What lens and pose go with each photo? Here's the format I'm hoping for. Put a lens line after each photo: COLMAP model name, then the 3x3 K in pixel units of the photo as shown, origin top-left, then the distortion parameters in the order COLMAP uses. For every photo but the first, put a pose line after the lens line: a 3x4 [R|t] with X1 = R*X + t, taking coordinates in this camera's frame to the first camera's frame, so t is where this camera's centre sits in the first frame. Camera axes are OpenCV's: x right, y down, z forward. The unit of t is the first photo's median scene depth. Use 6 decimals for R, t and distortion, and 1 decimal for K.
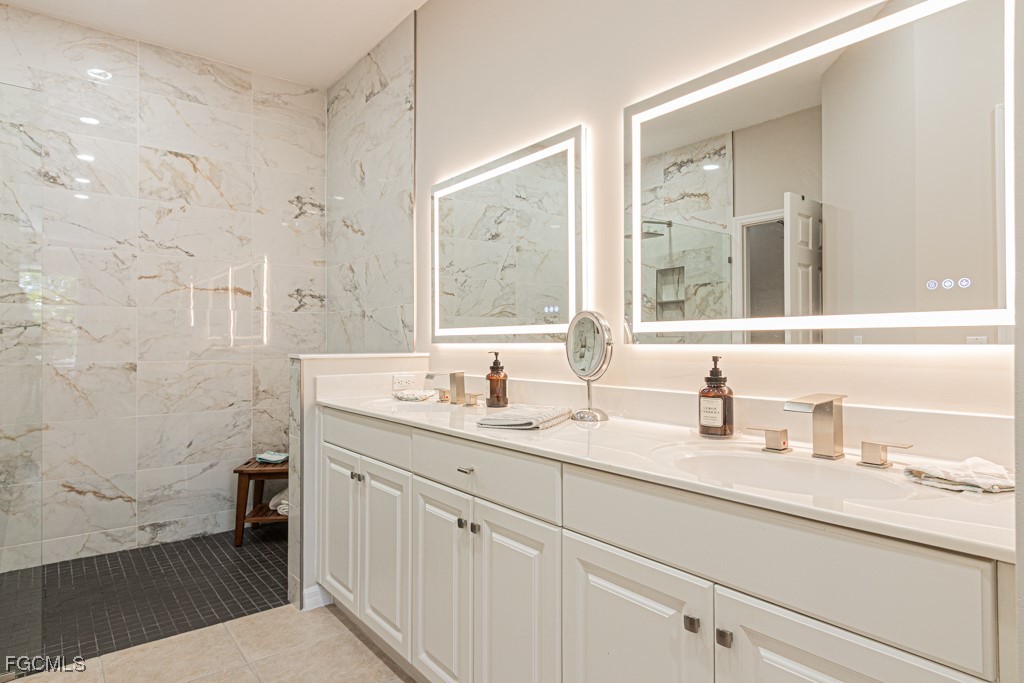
lens RADIAL K [[618.3, 0, 531.4], [0, 618.3, 340.8], [0, 0, 1]] dist [0.012768, -0.008113]
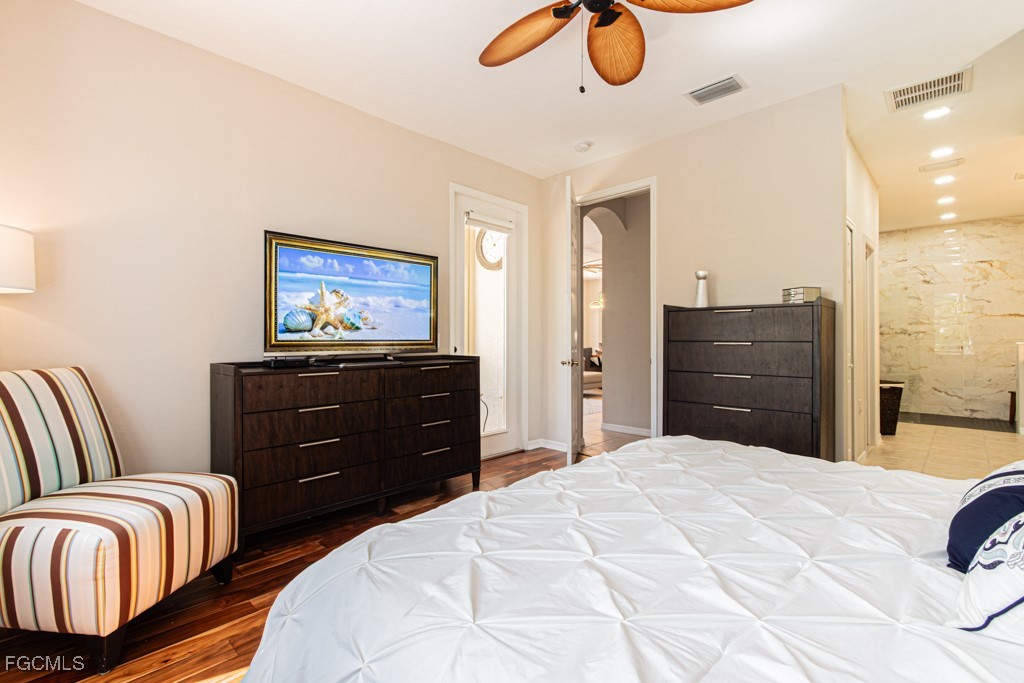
lens RADIAL K [[462.5, 0, 509.9], [0, 462.5, 337.6], [0, 0, 1]] dist [0.005156, -0.000825]
pose [[0.123305, -0.003765, -0.992362, 1.038367], [0.005954, 0.999978, -0.003054, -0.005078], [0.992351, -0.005532, 0.123325, -1.100676]]
